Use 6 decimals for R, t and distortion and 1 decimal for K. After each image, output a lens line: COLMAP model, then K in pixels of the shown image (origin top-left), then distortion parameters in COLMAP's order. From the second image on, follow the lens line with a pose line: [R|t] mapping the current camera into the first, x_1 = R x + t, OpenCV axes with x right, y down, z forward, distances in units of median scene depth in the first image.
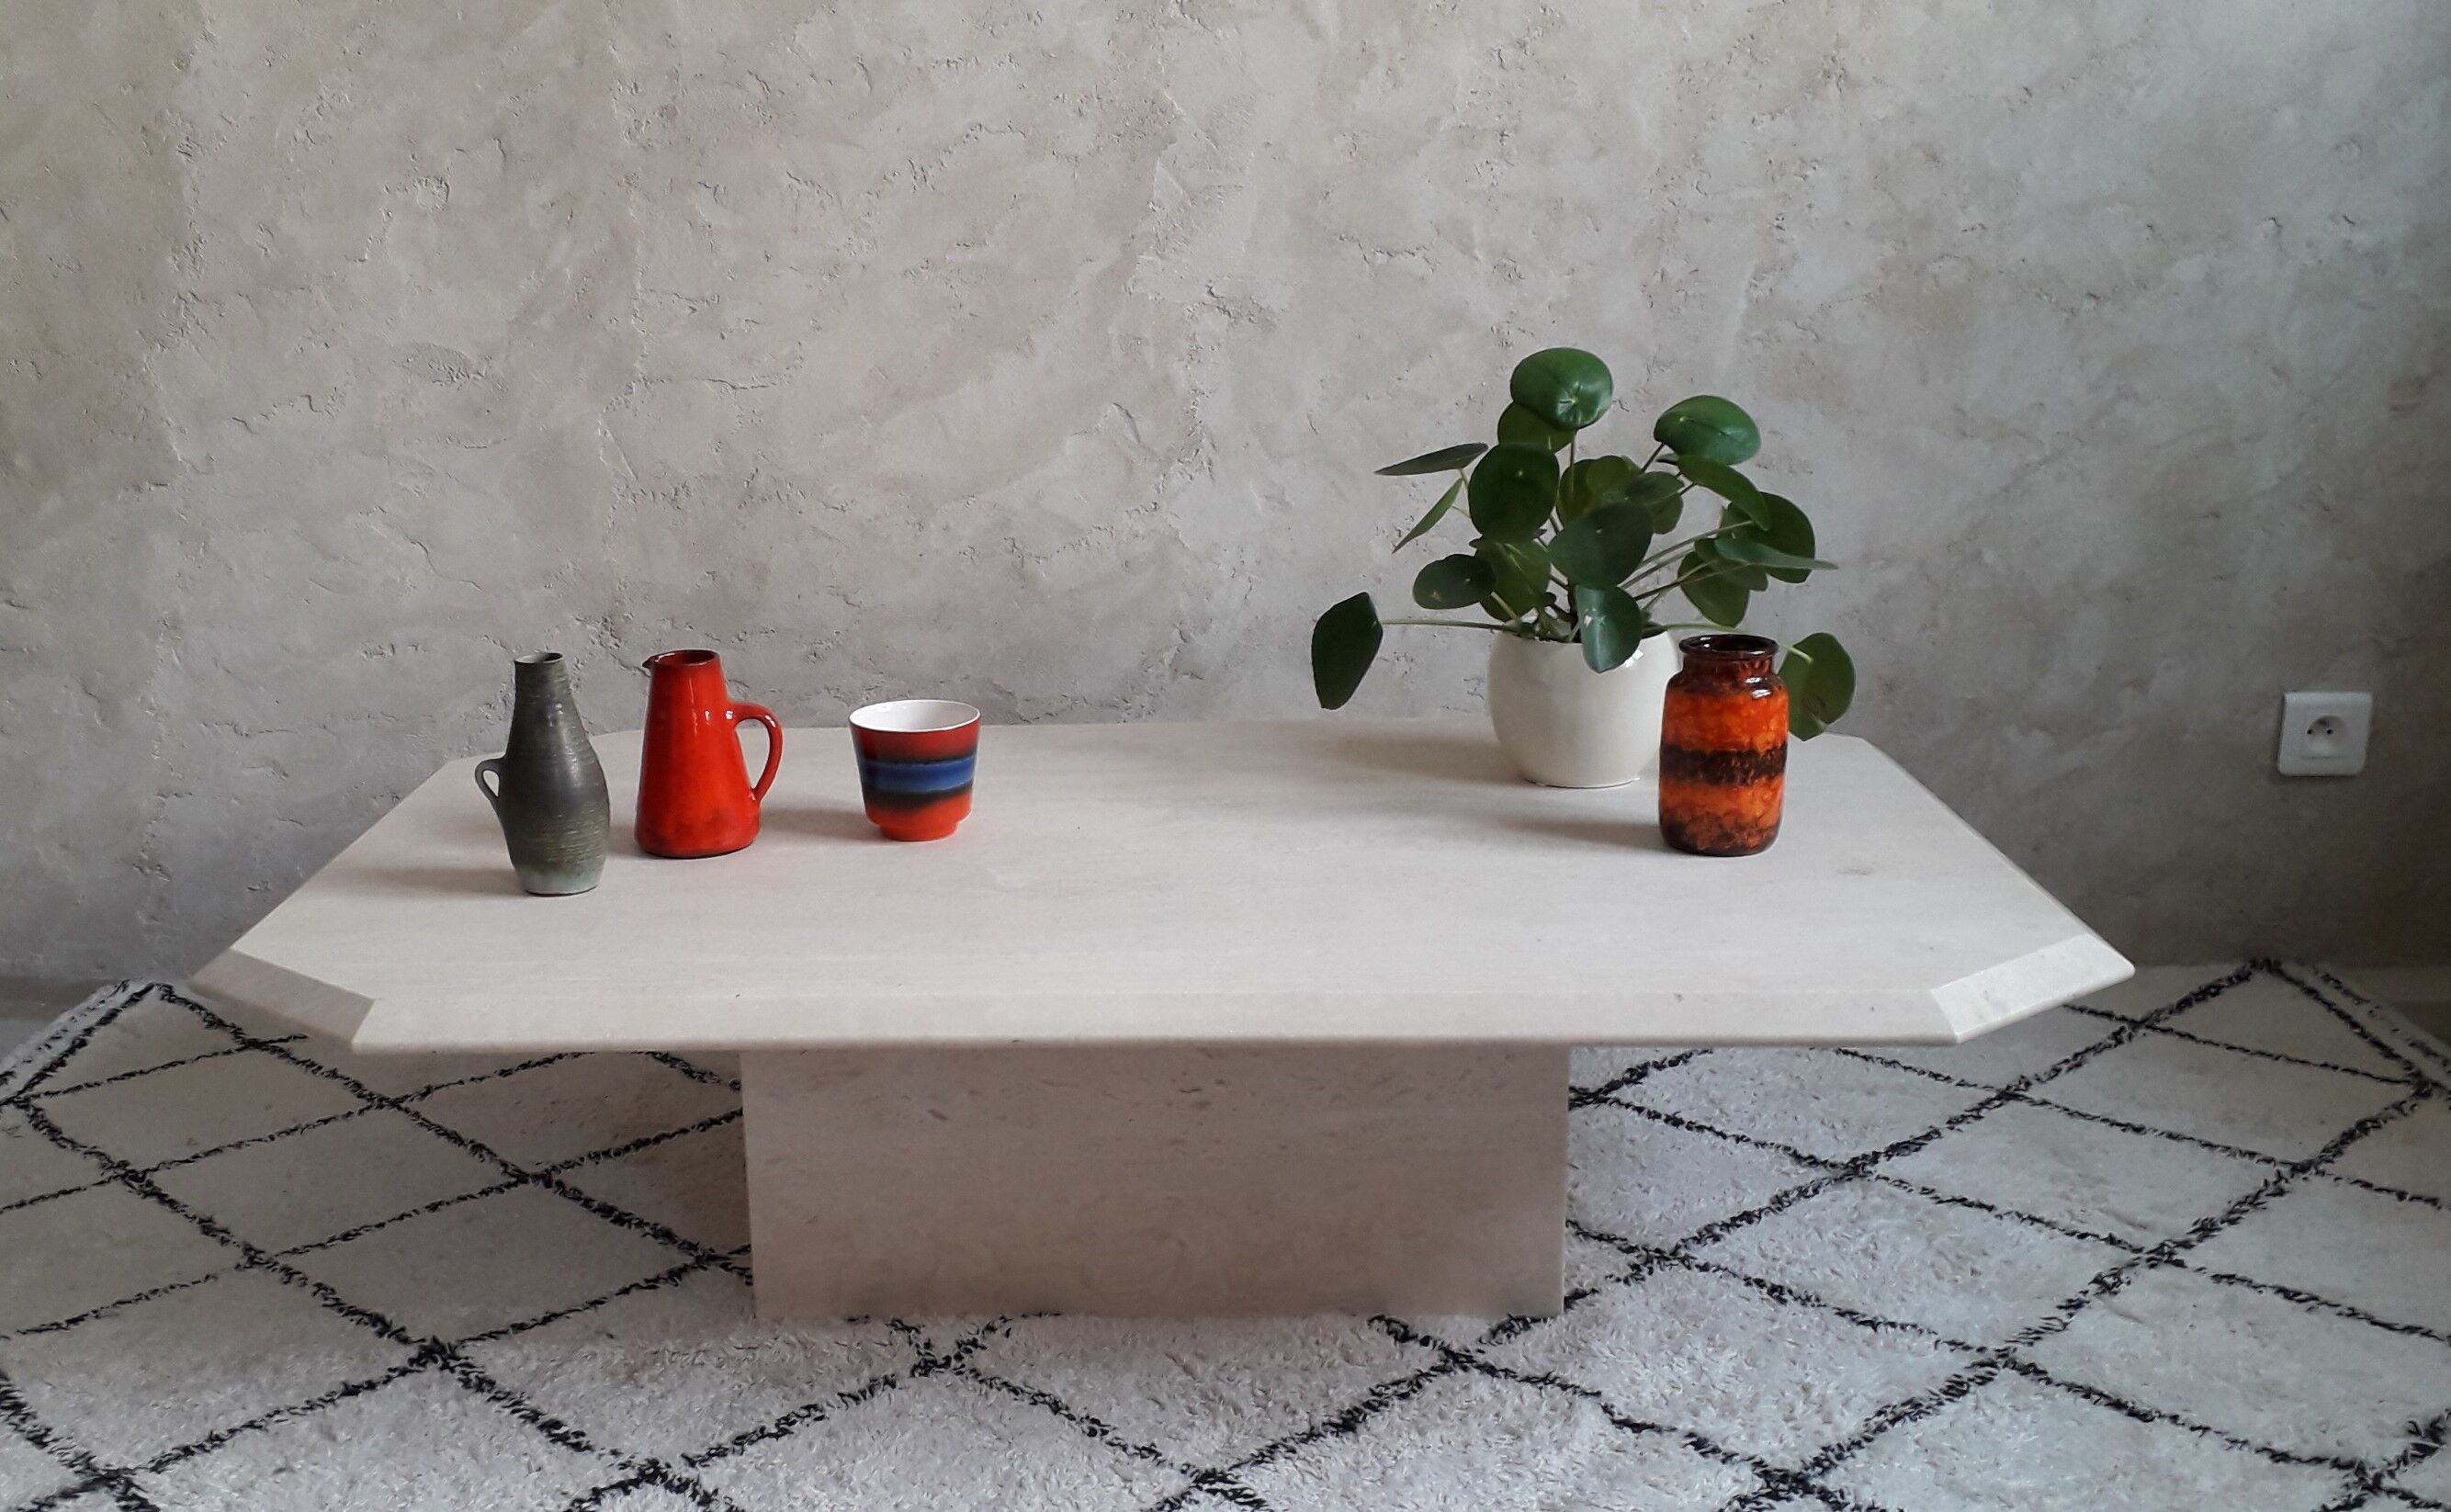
lens RADIAL K [[2257.8, 0, 1007.7], [0, 2257.8, 849.0], [0, 0, 1]] dist [0.283713, -0.776899]
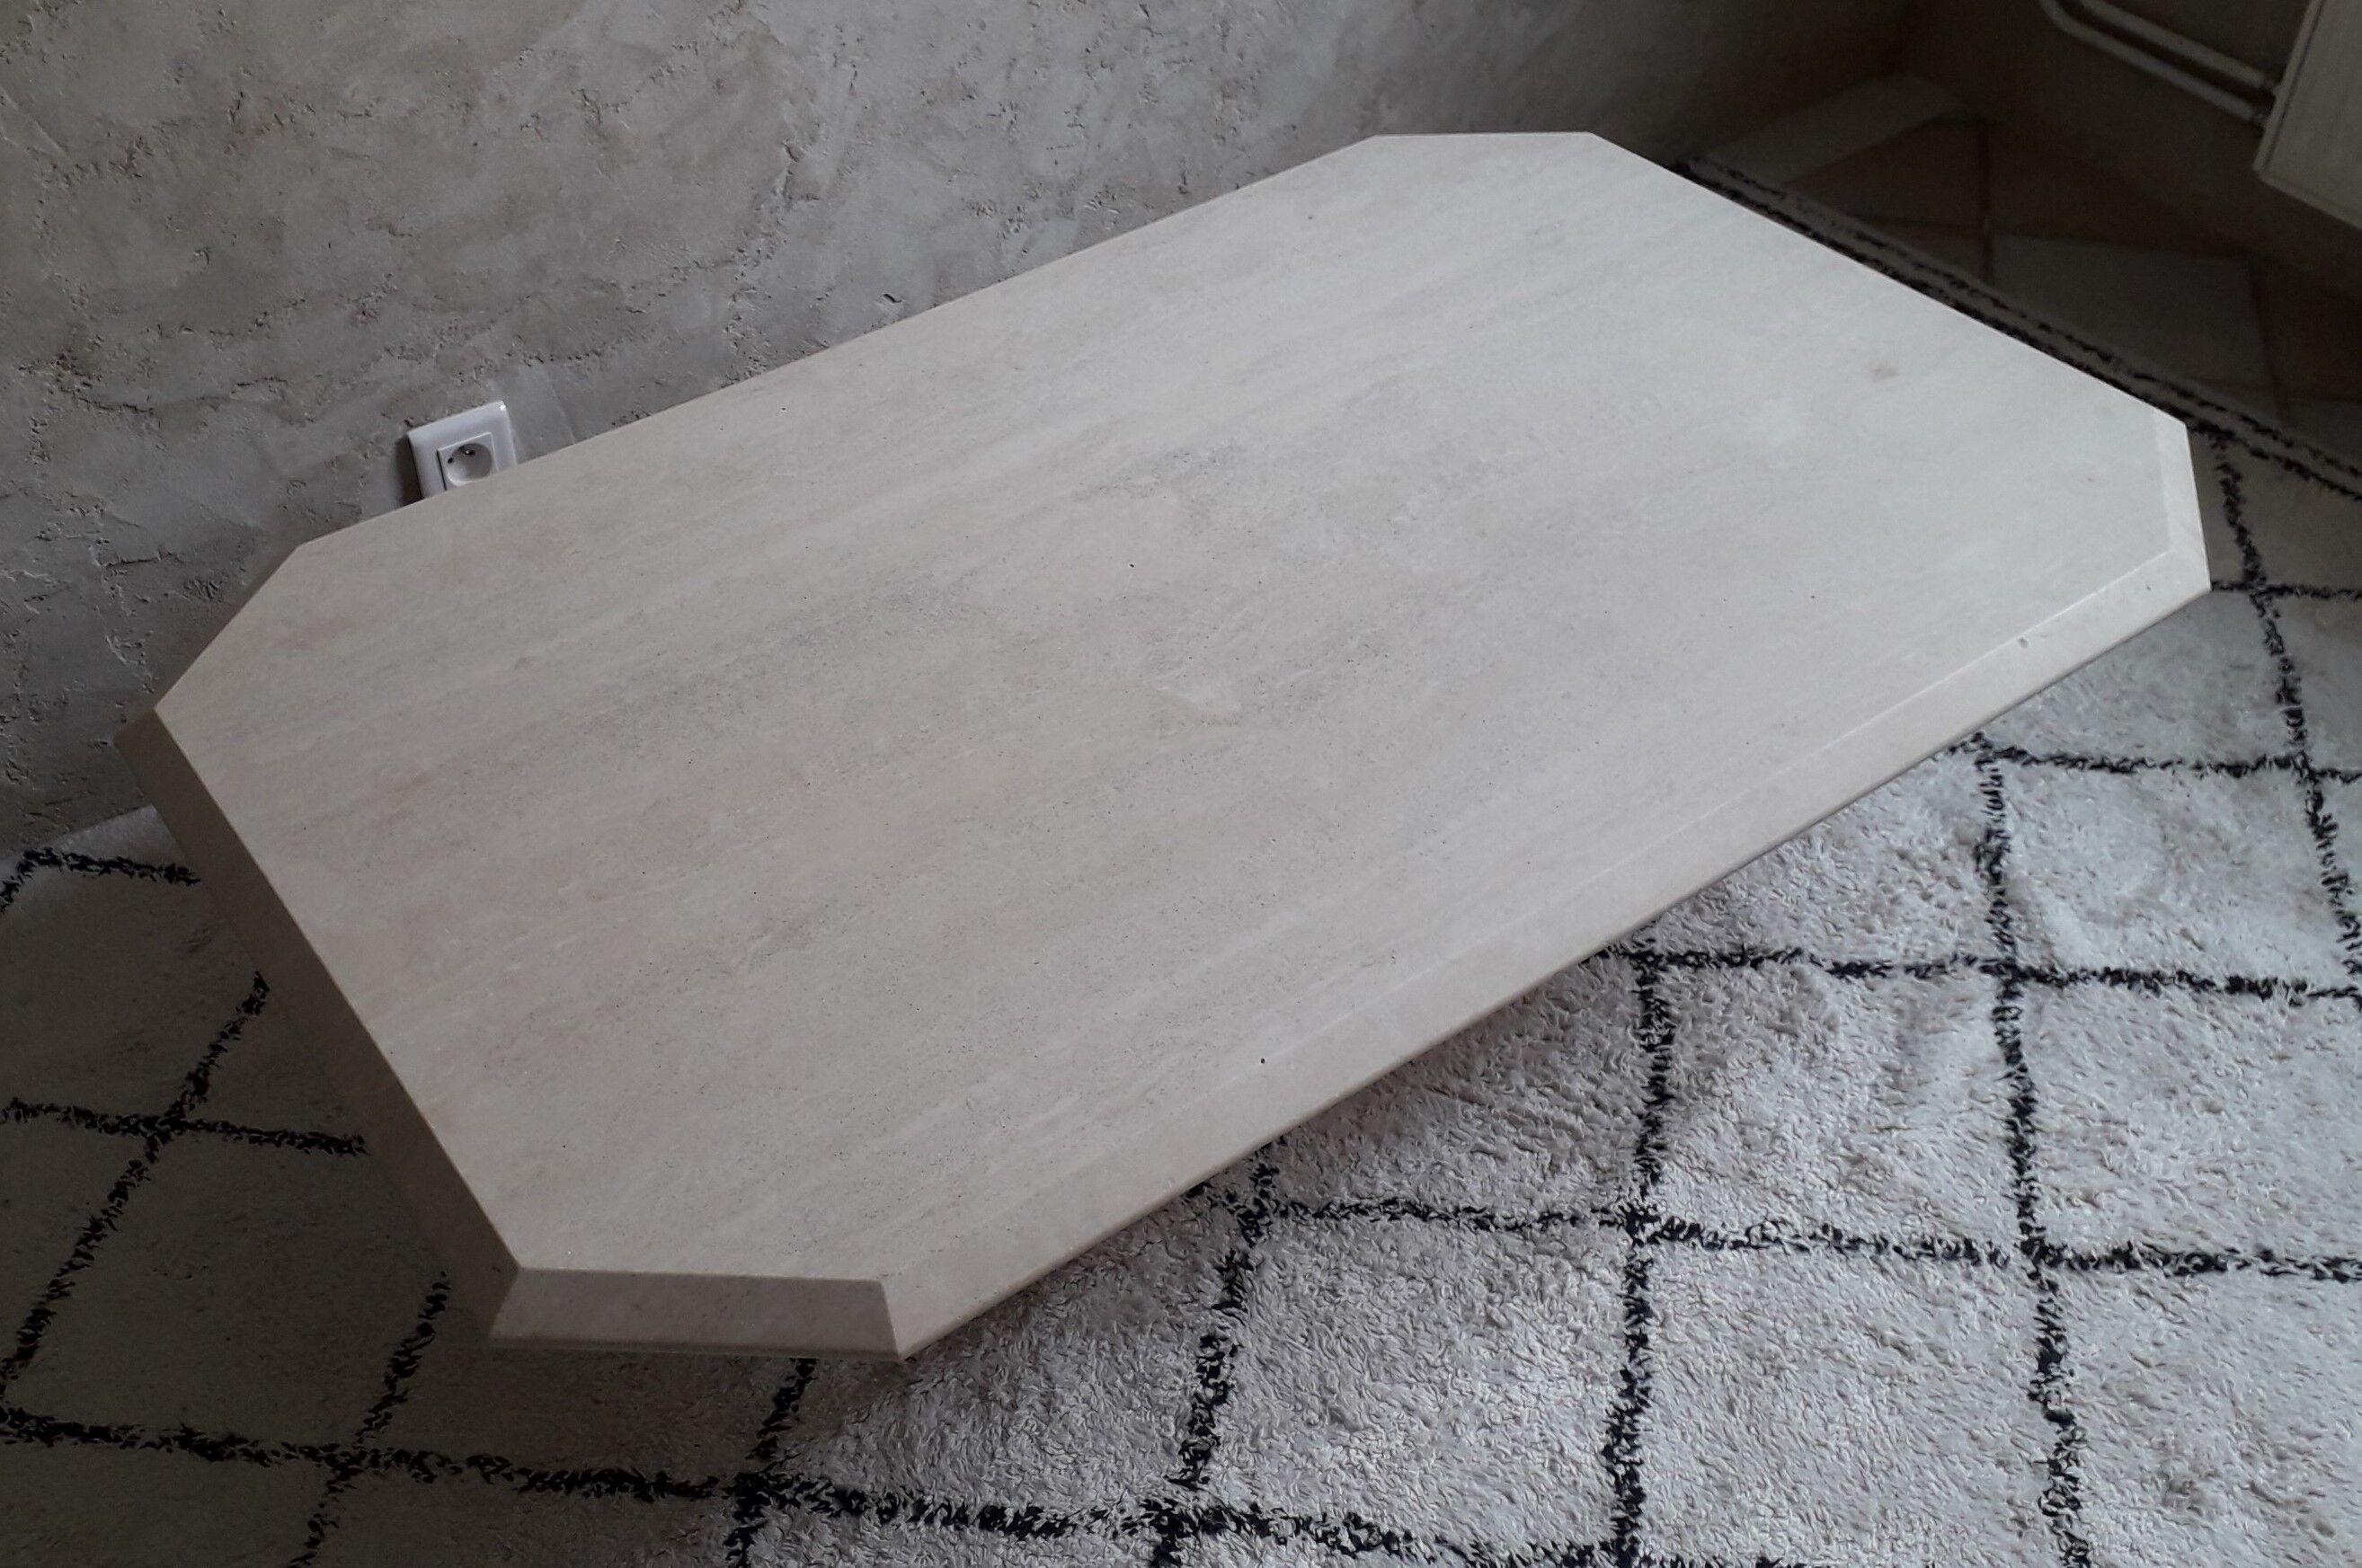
lens RADIAL K [[2250.8, 0, 922.1], [0, 2250.8, 712.3], [0, 0, 1]] dist [0.190206, -0.463591]
pose [[0.804889, -0.390776, 0.446596, -0.417067], [0.196420, 0.885588, 0.420895, -0.321428], [-0.559976, -0.251053, 0.789557, 0.373361]]
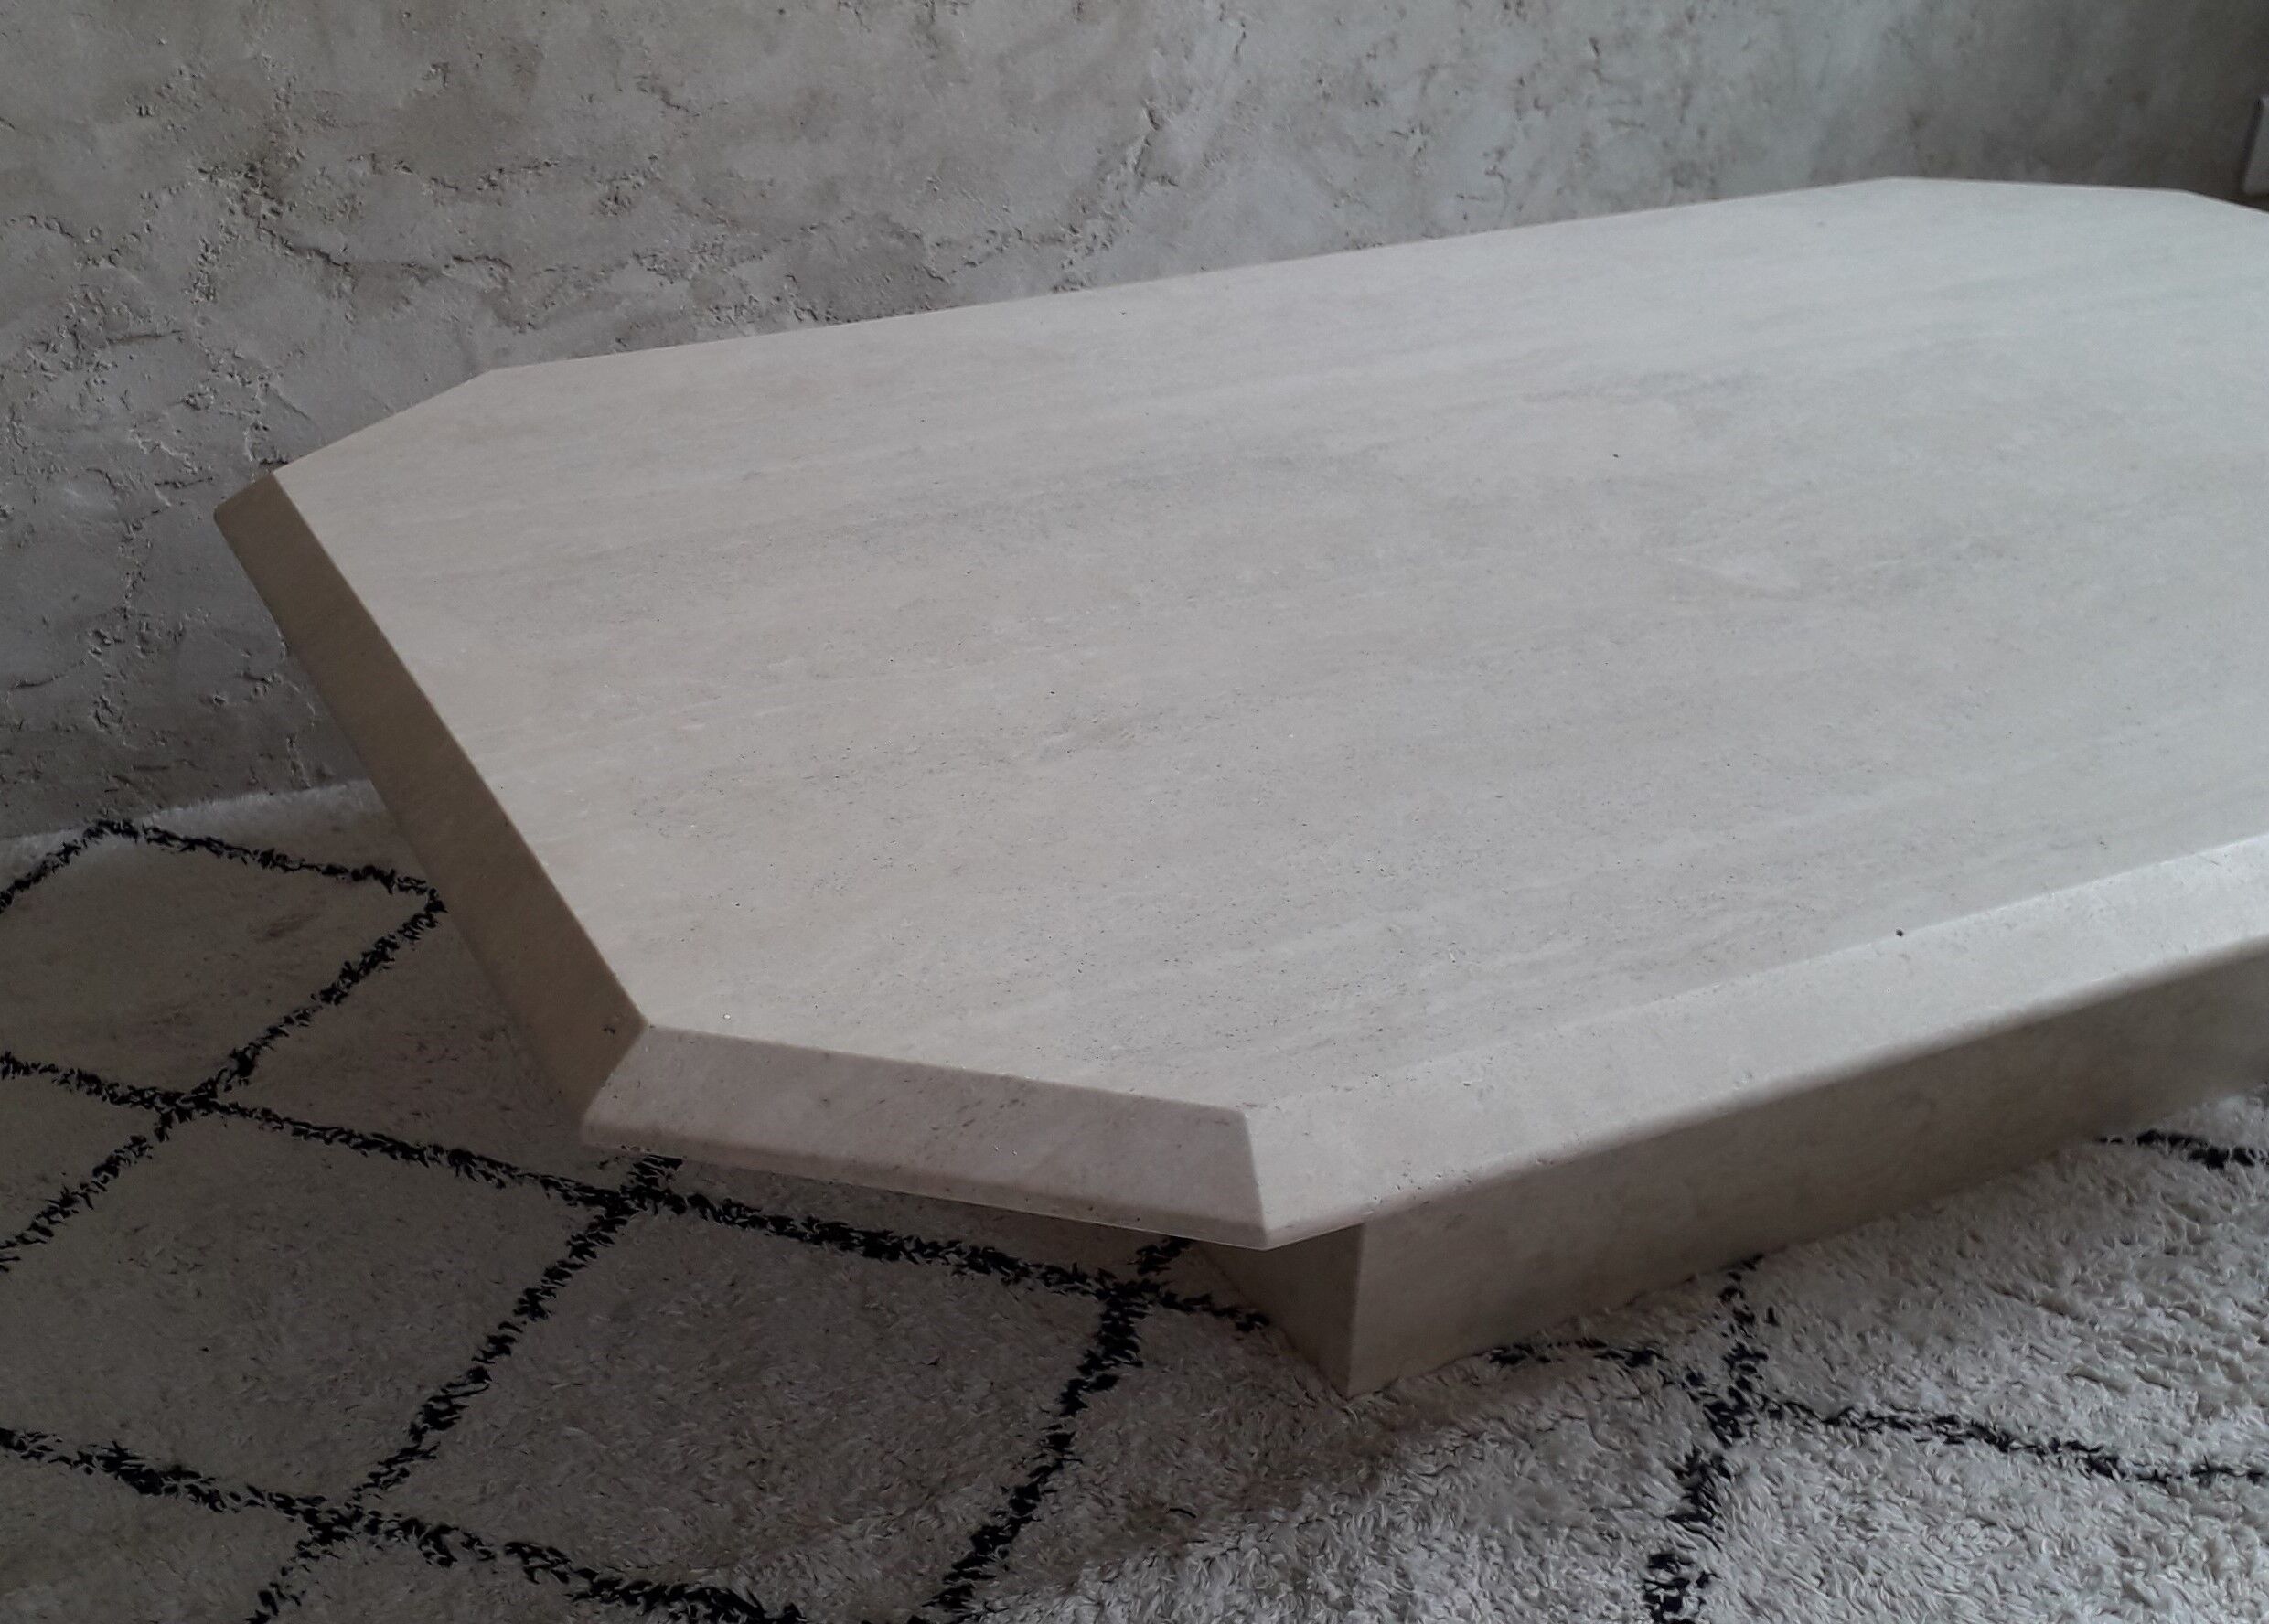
lens RADIAL K [[2308.3, 0, 839.2], [0, 2308.3, 814.6], [0, 0, 1]] dist [0.218346, -0.581410]
pose [[0.894385, -0.193389, 0.403331, -0.407979], [0.112122, 0.969847, 0.216393, -0.072411], [-0.433018, -0.148316, 0.889099, 0.527052]]
